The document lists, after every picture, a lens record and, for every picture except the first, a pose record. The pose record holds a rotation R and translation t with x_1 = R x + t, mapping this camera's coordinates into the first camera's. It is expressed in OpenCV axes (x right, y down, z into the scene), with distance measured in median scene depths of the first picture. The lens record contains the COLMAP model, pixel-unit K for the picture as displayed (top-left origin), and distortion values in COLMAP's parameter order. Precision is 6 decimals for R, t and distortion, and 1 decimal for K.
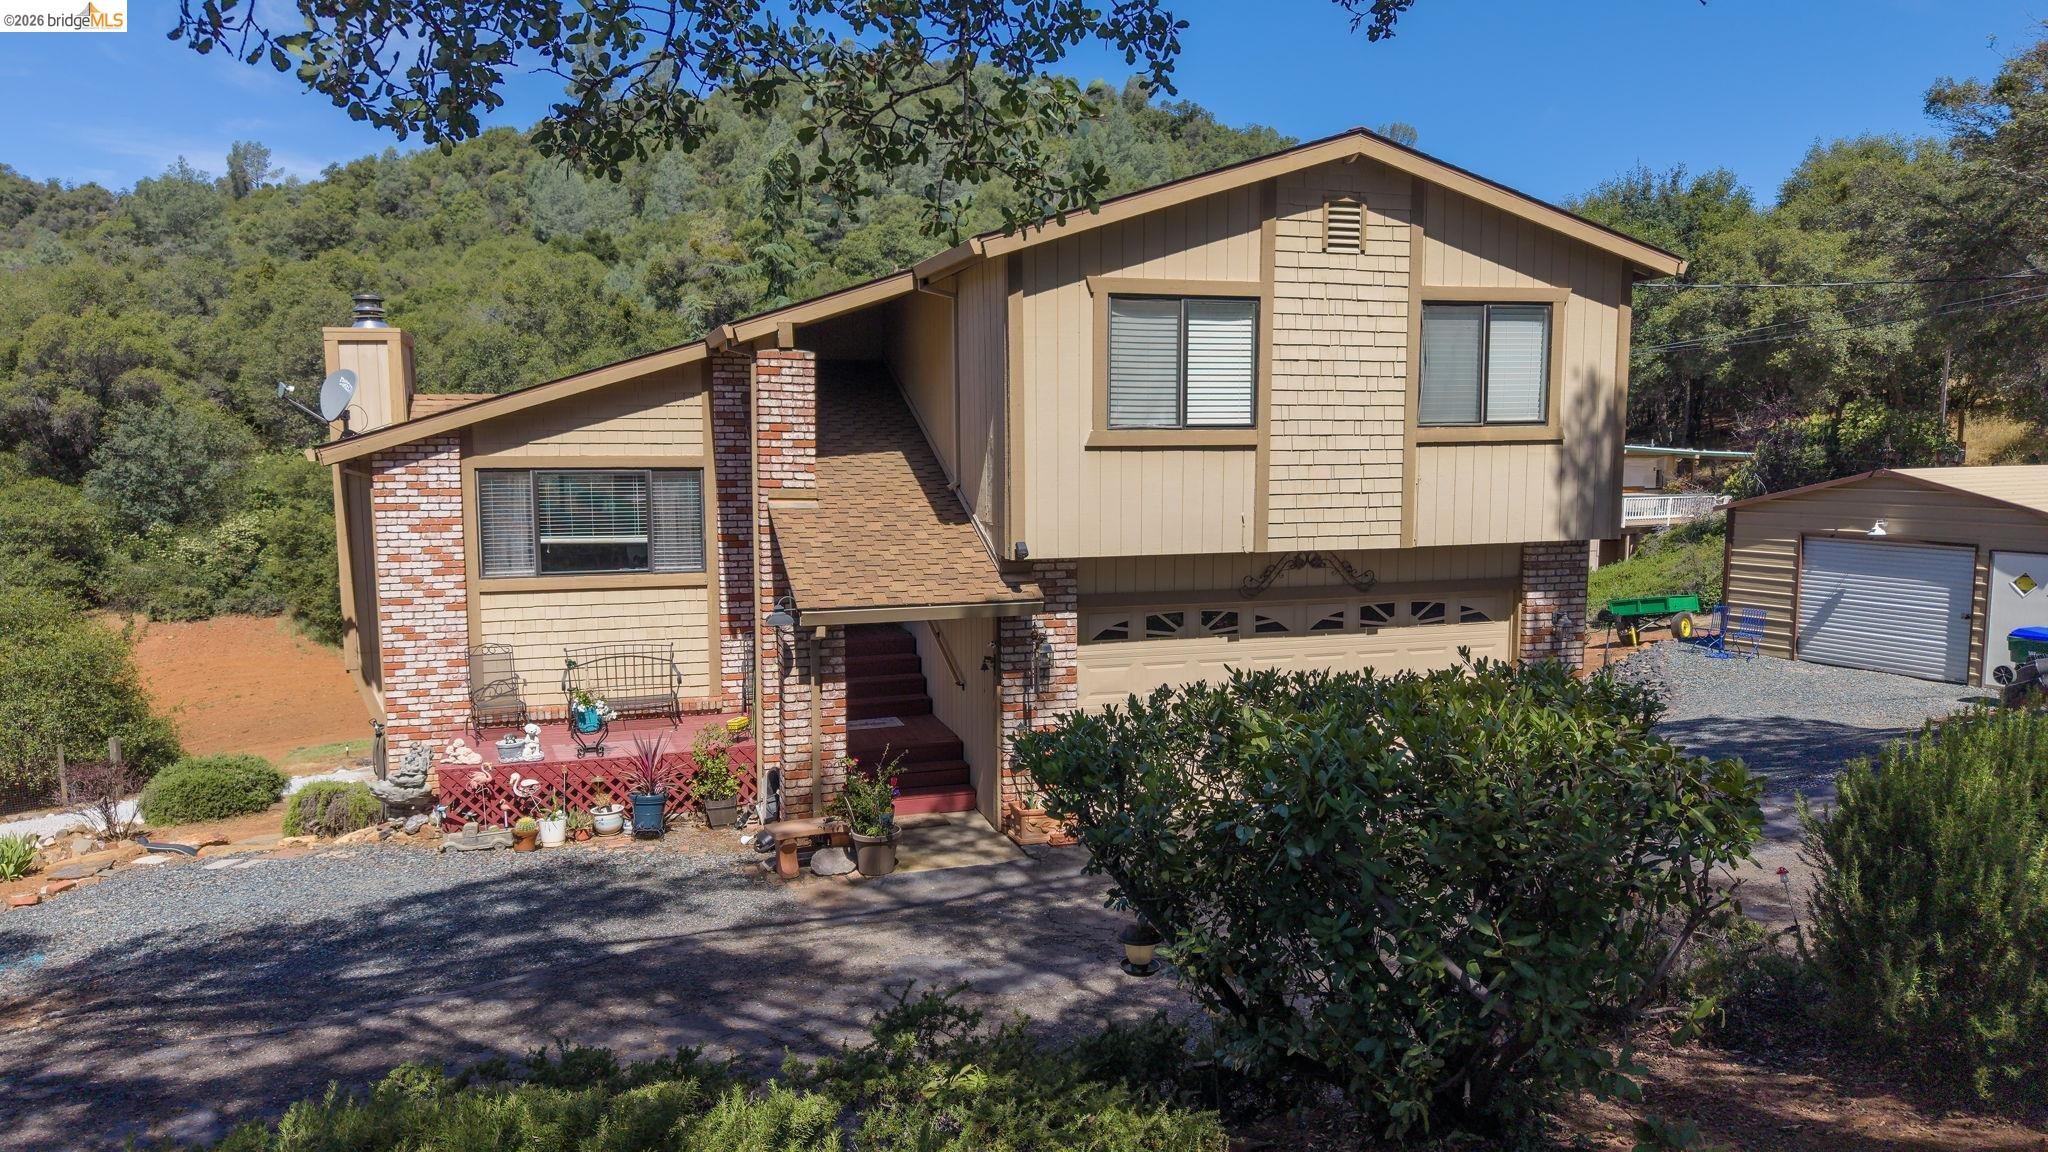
lens RADIAL K [[1380.9, 0, 1020.4], [0, 1380.9, 567.8], [0, 0, 1]] dist [0.026330, -0.007144]
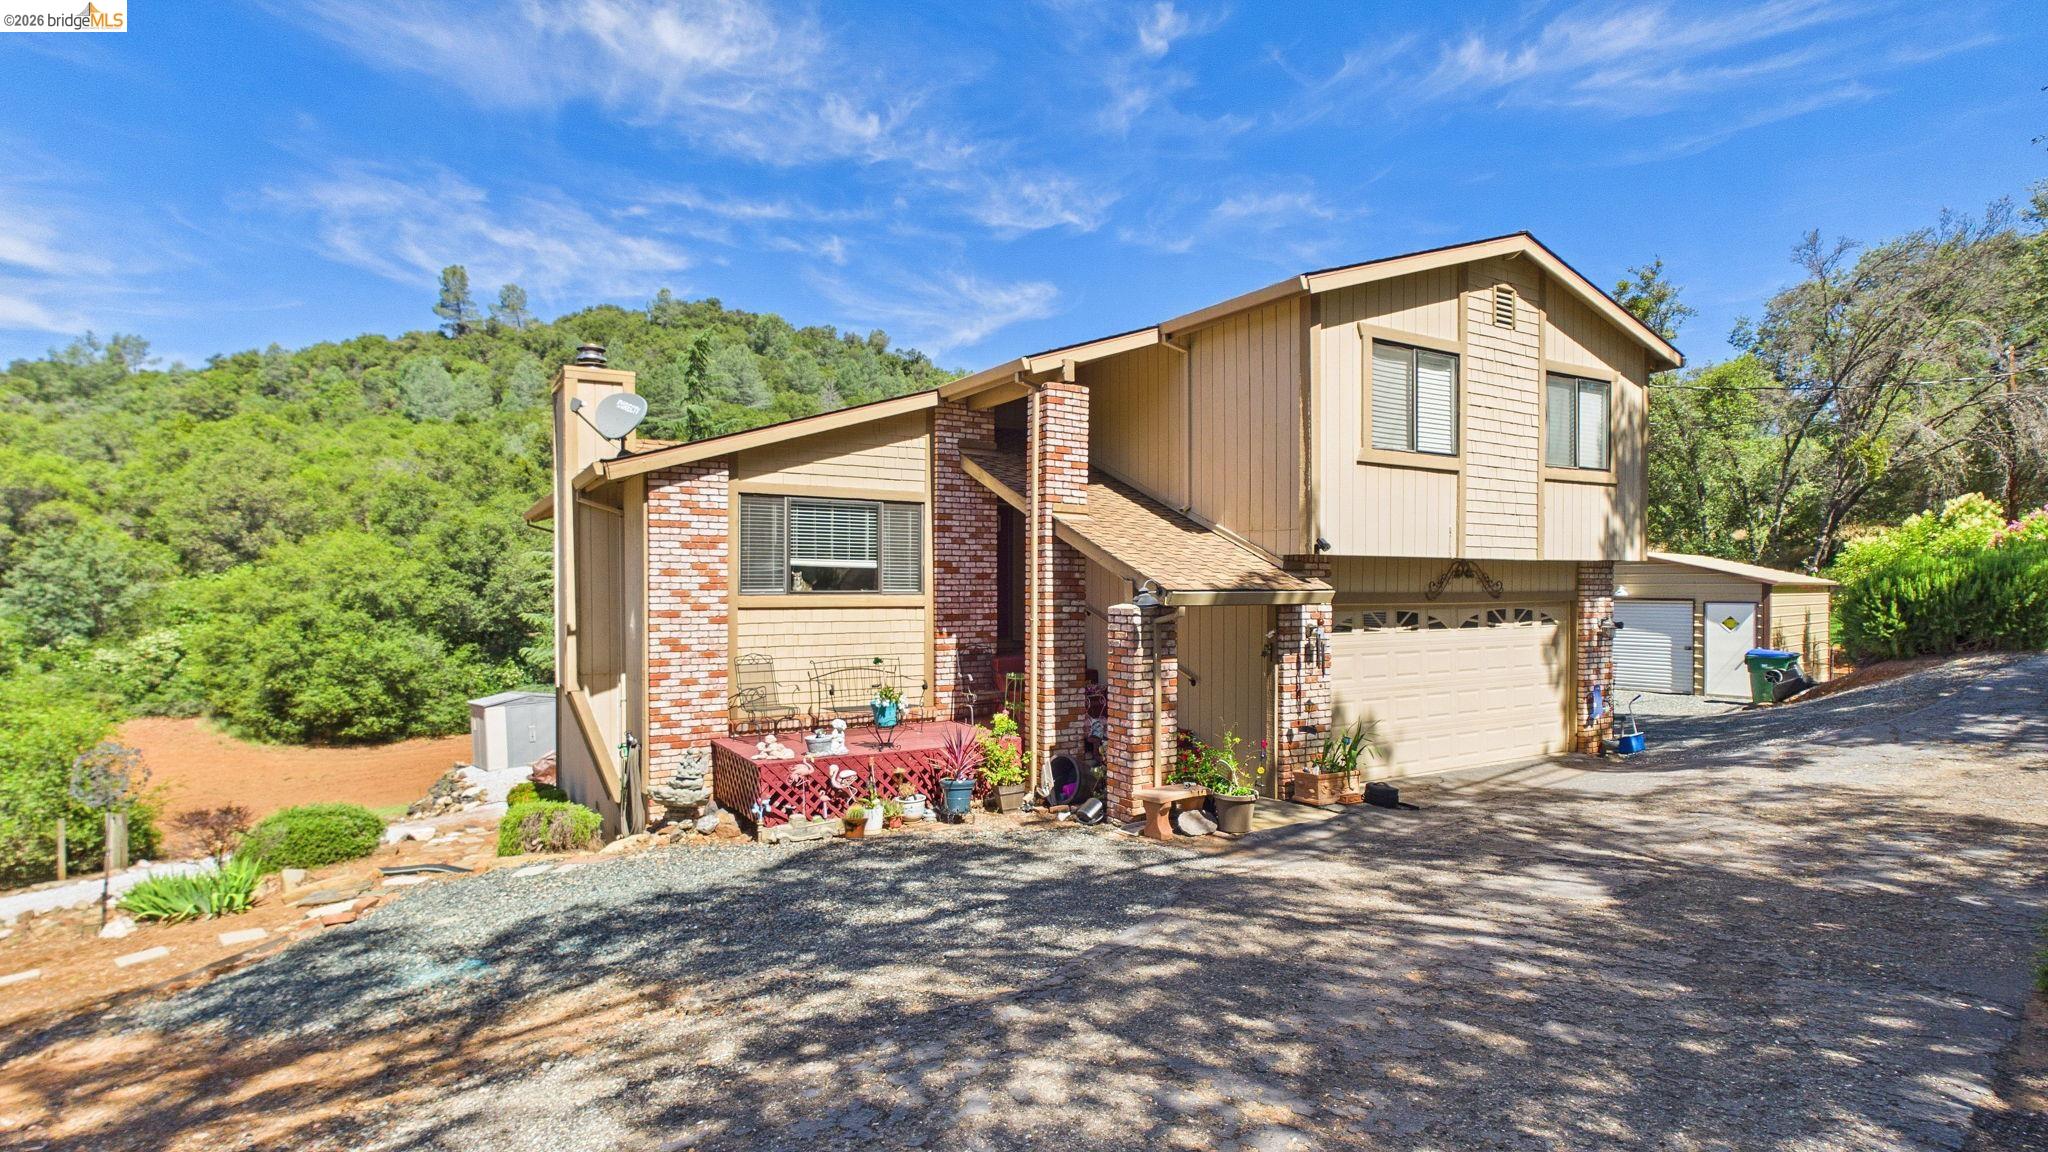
lens RADIAL K [[986.4, 0, 1022.1], [0, 986.4, 582.2], [0, 0, 1]] dist [0.001943, 0.003660]
pose [[0.968383, 0.004731, 0.249422, -0.374193], [0.020535, 0.994915, -0.098600, 0.079107], [-0.248620, 0.100604, 0.963362, 0.214964]]
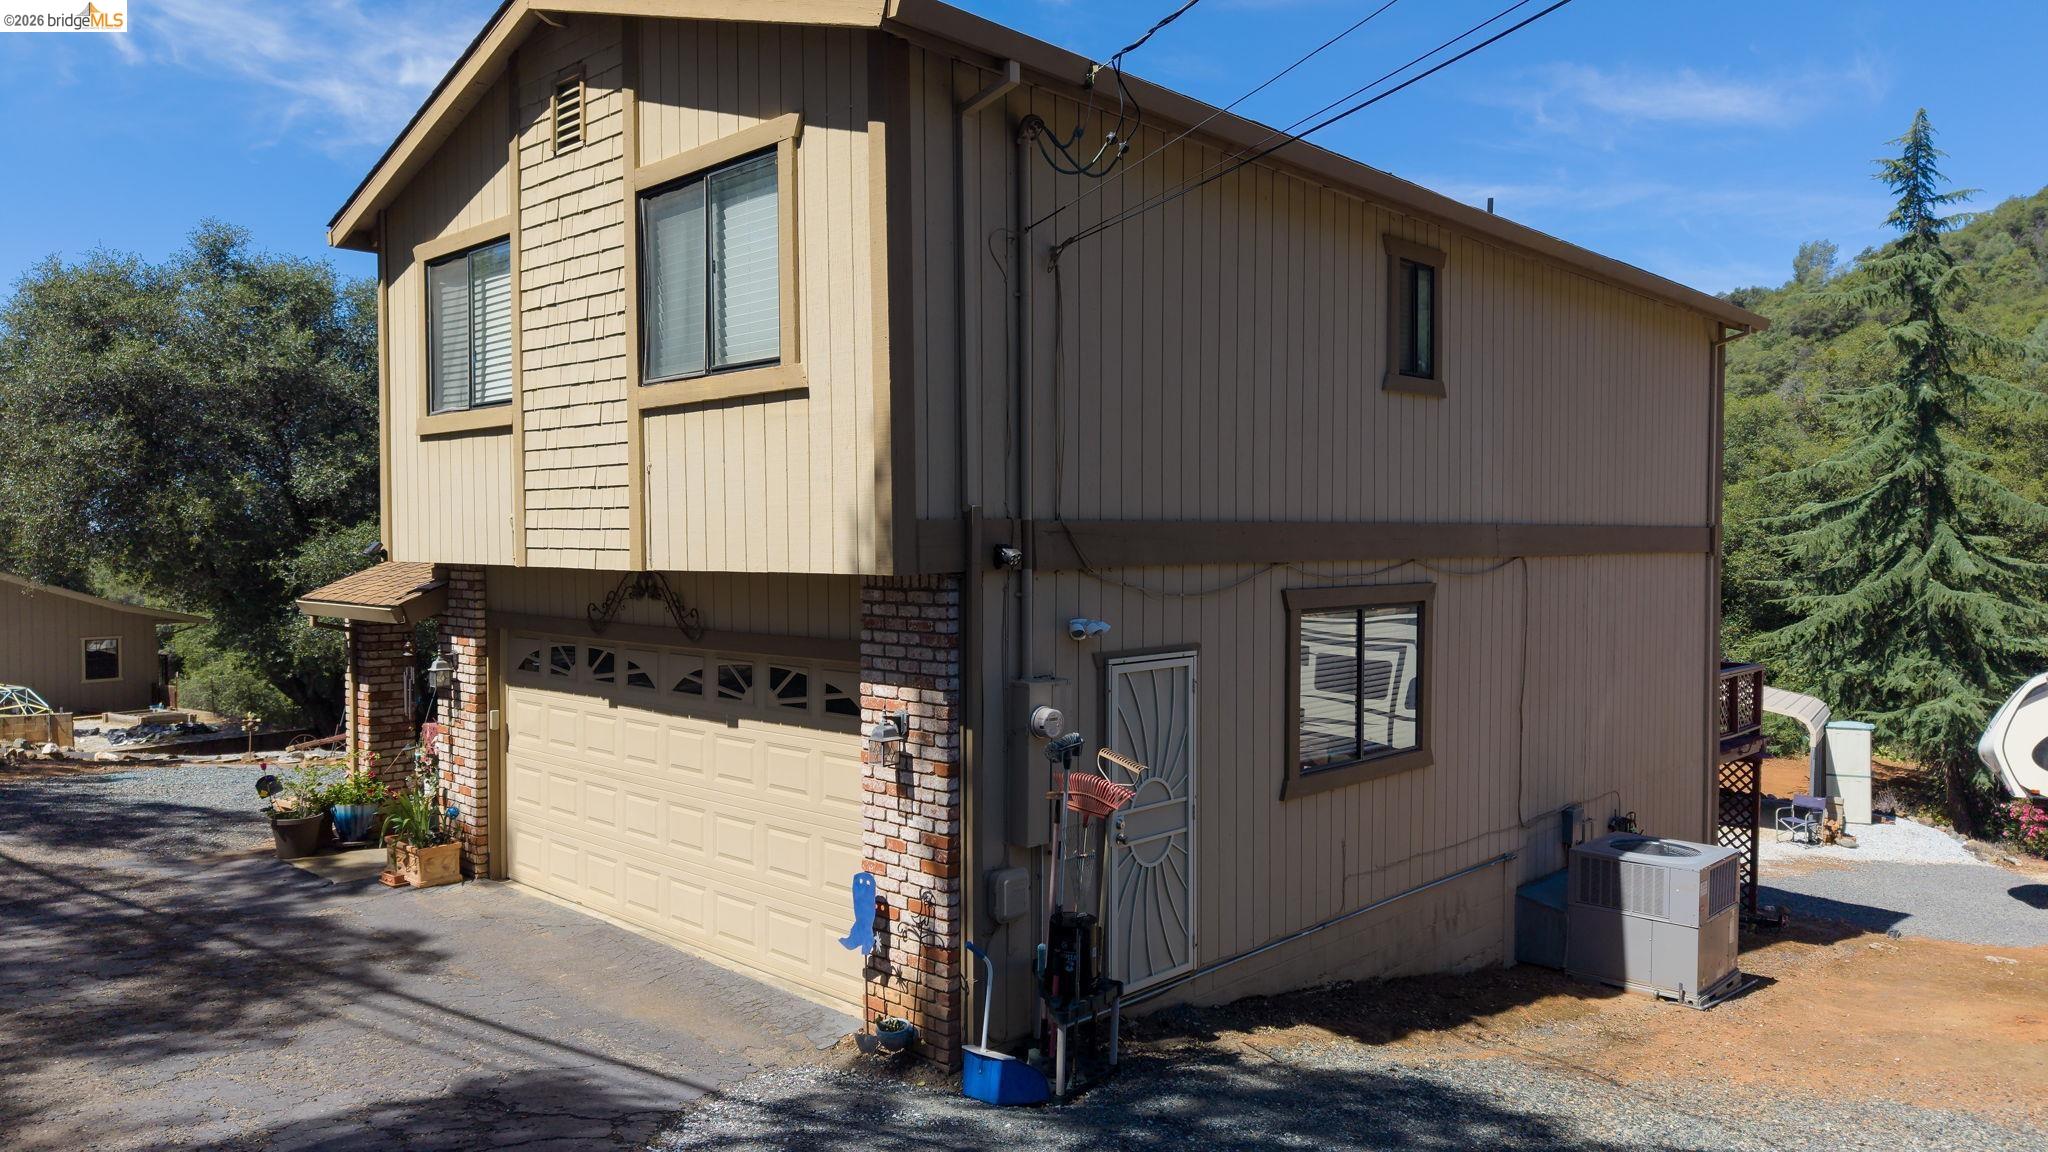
lens RADIAL K [[1380.9, 0, 1029.8], [0, 1380.9, 560.3], [0, 0, 1]] dist [0.026330, -0.007144]
pose [[0.483137, 0.023070, -0.875241, 0.850328], [-0.092673, 0.995385, -0.024919, -0.018129], [0.870626, 0.093151, 0.483045, 0.763052]]
